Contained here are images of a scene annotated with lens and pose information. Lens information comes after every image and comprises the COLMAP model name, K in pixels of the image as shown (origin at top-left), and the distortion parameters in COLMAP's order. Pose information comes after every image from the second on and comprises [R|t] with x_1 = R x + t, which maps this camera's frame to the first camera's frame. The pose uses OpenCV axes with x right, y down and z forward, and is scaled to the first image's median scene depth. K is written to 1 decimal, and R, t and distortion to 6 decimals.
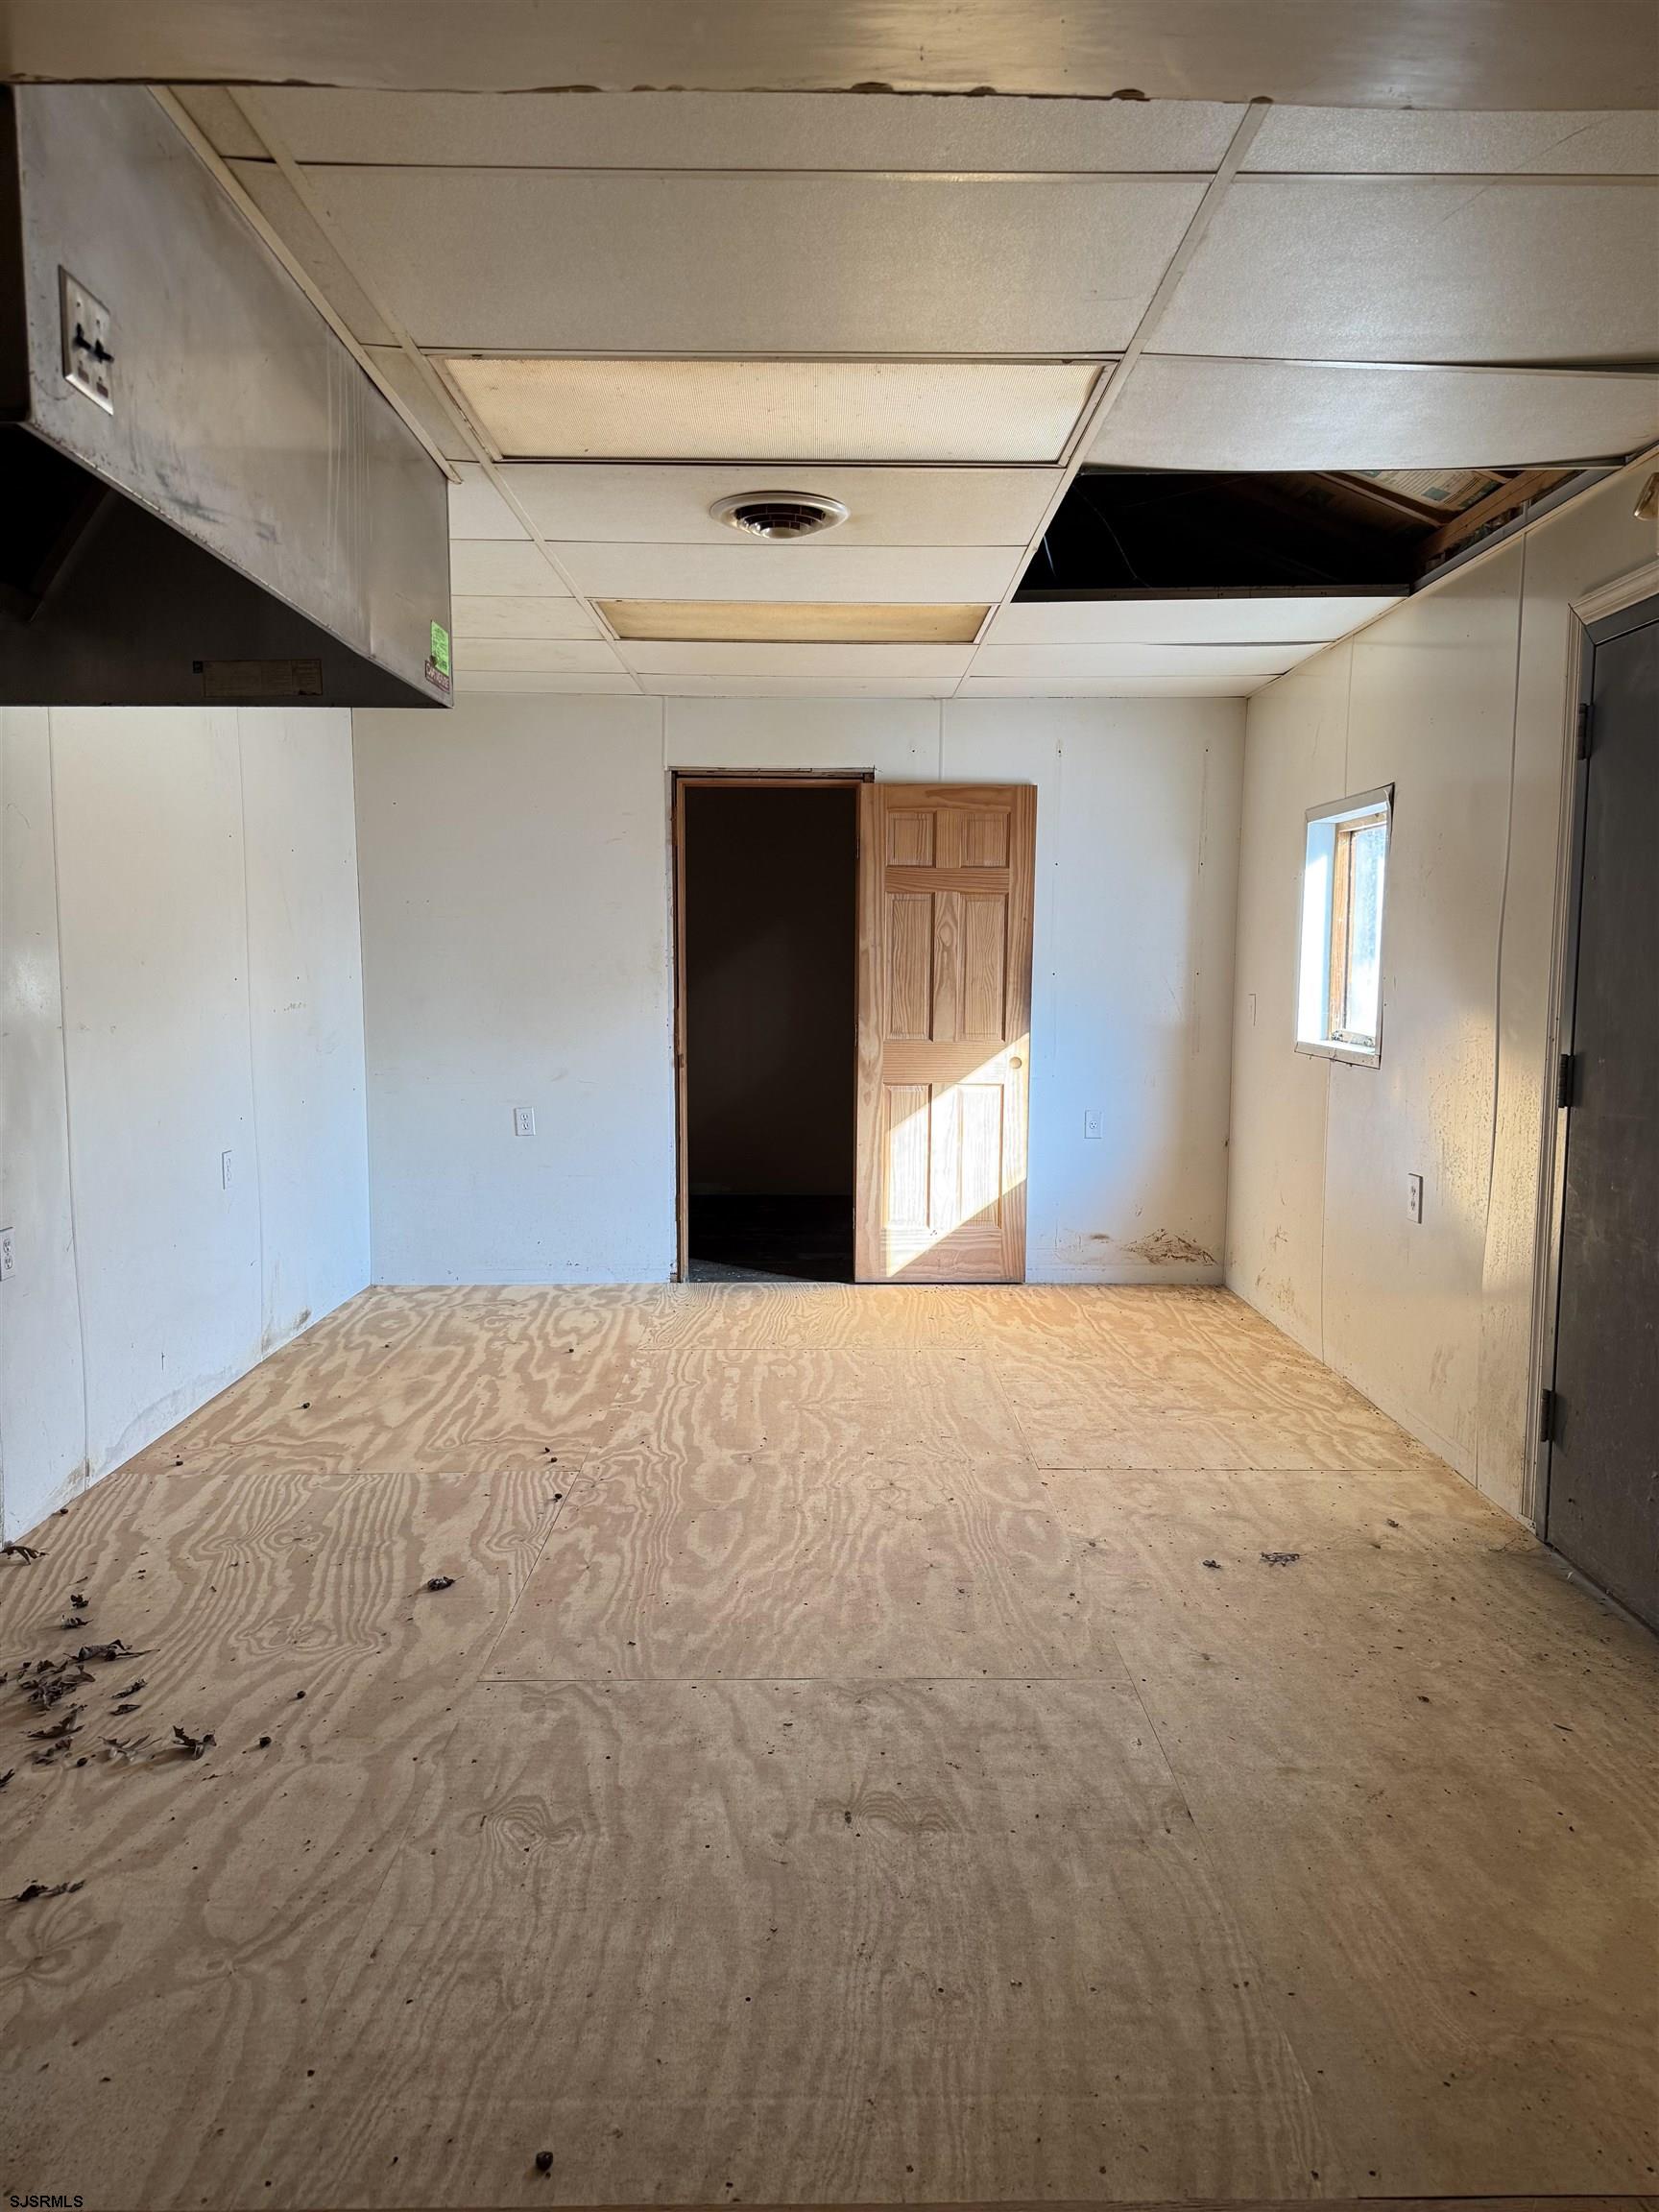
lens RADIAL K [[1545.0, 0, 829.6], [0, 1545.0, 1108.8], [0, 0, 1]] dist [0.009558, -0.000823]
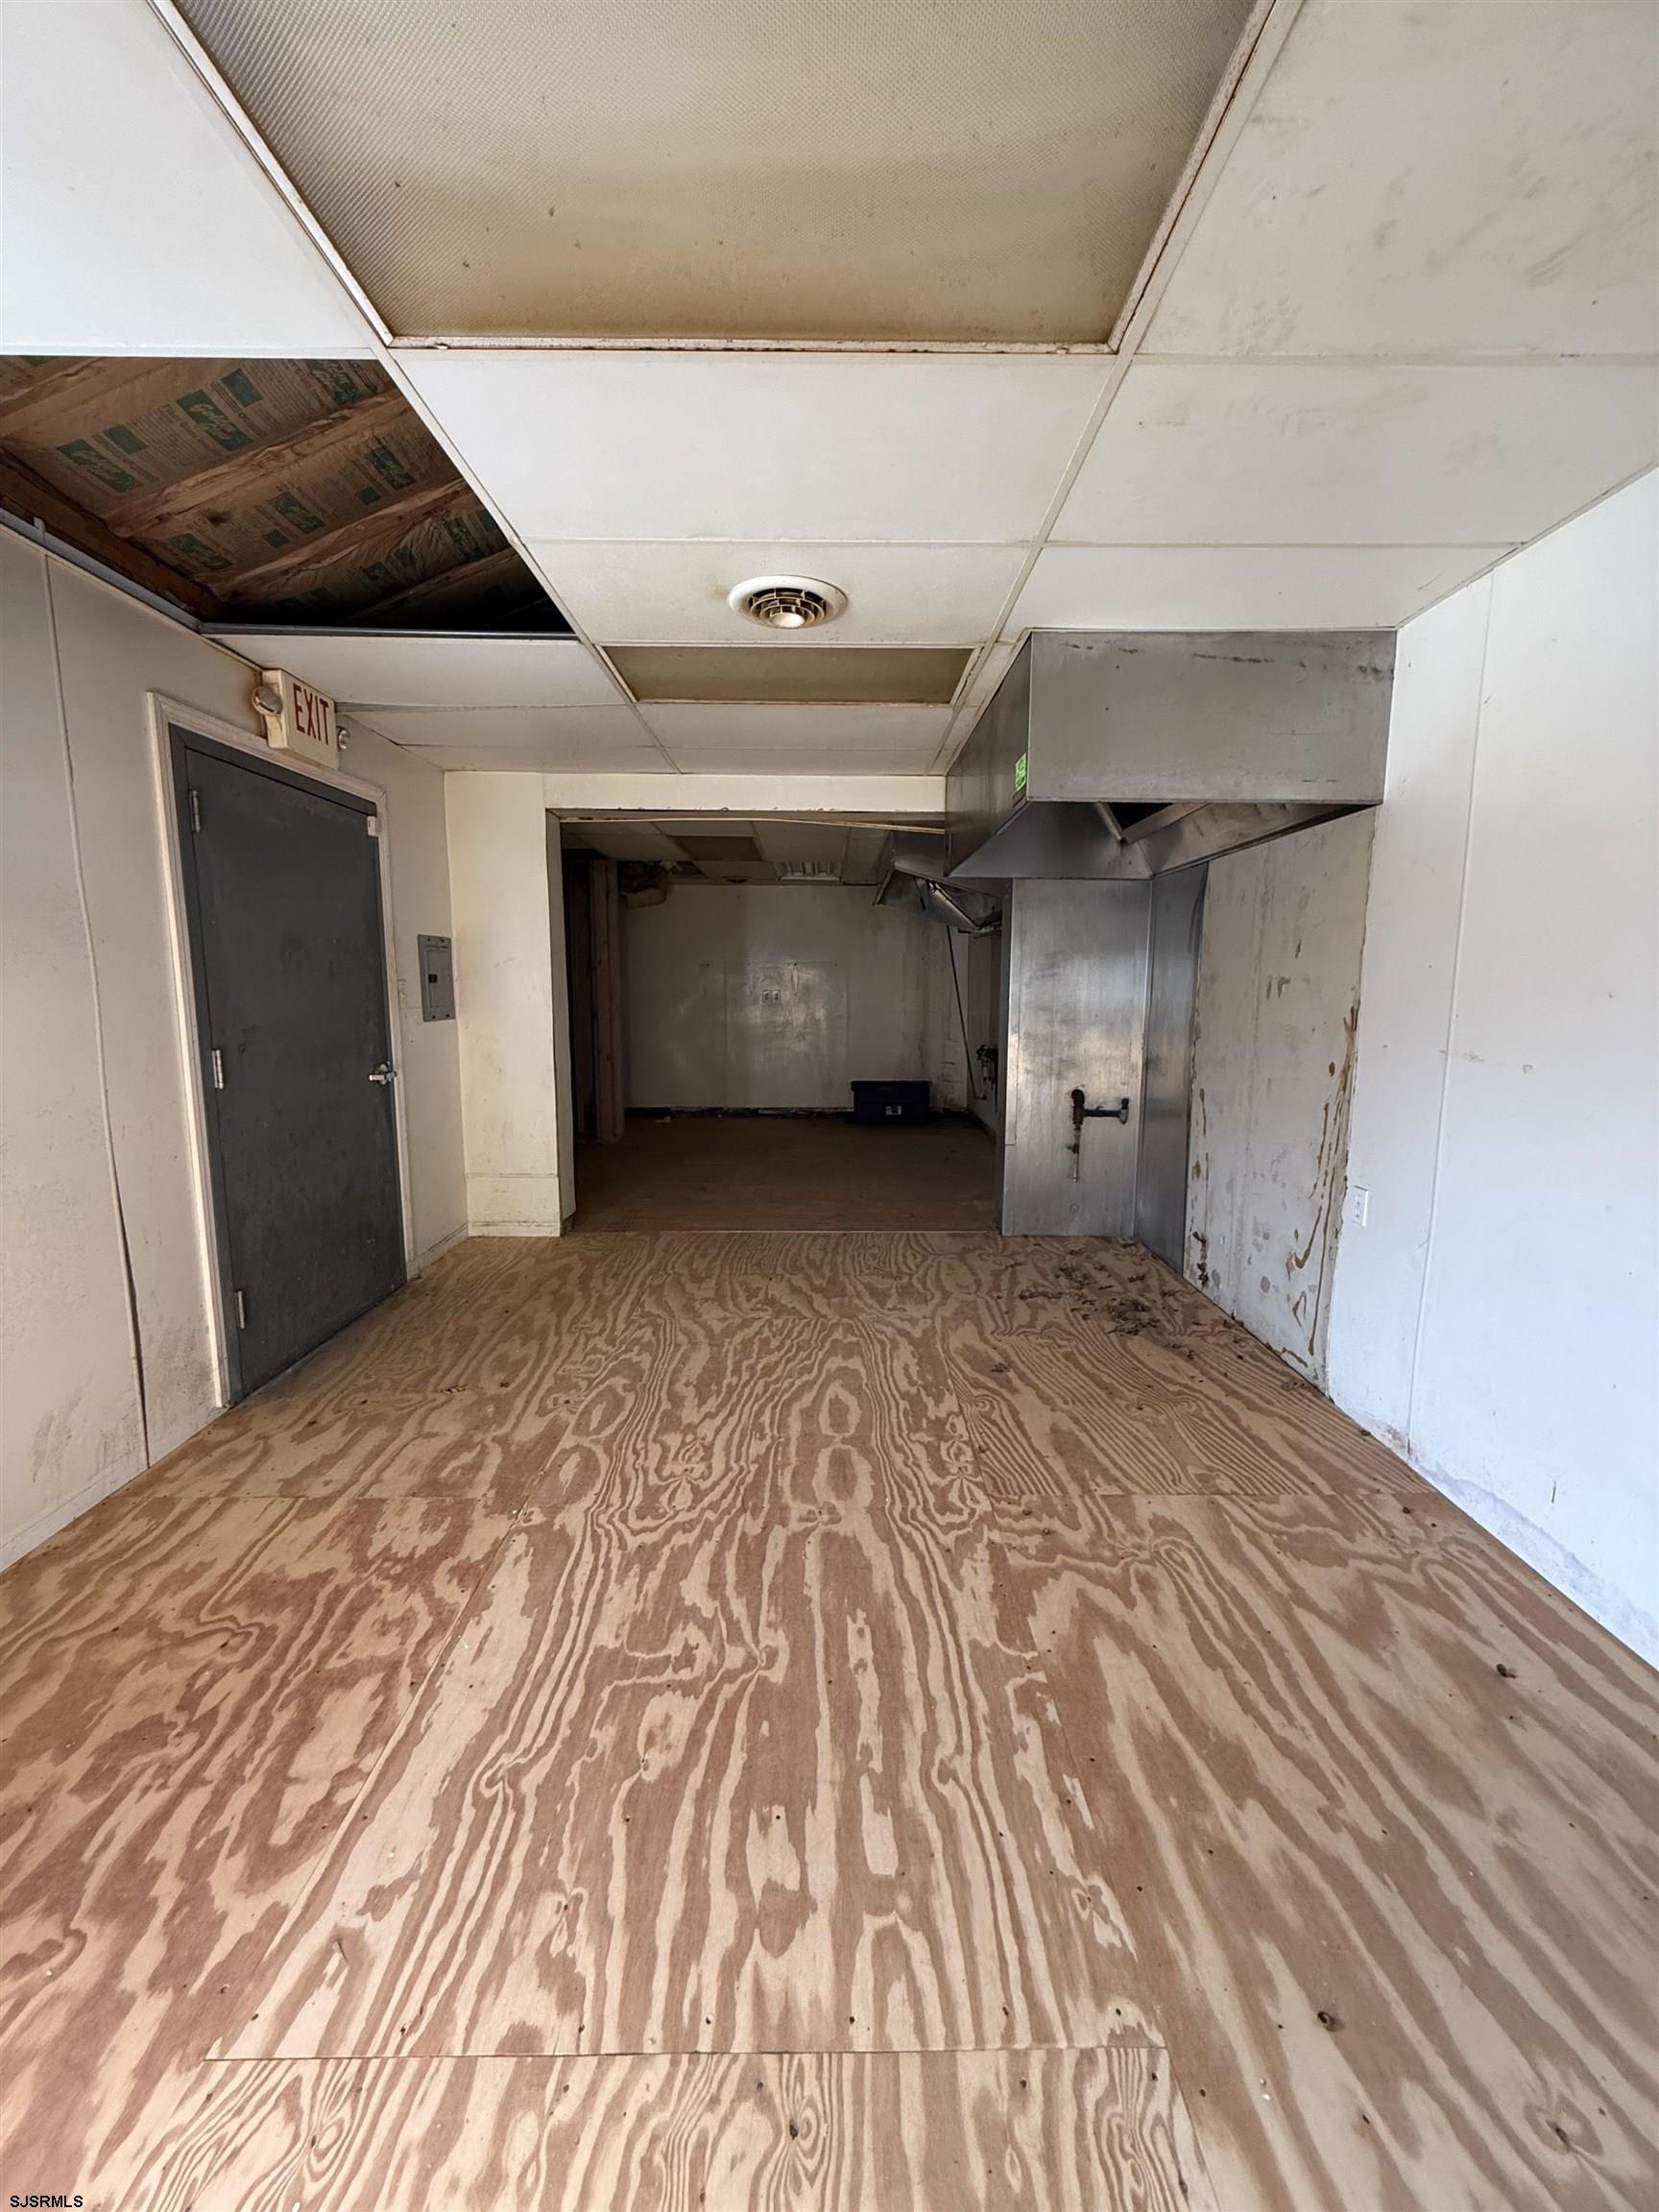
lens RADIAL K [[882.3, 0, 827.6], [0, 882.3, 1112.9], [0, 0, 1]] dist [-0.003913, -0.000068]
pose [[-0.999959, -0.009077, 0.000360, -0.050009], [-0.008724, 0.970523, 0.240851, -0.131390], [-0.002536, 0.240838, -0.970562, 1.356386]]
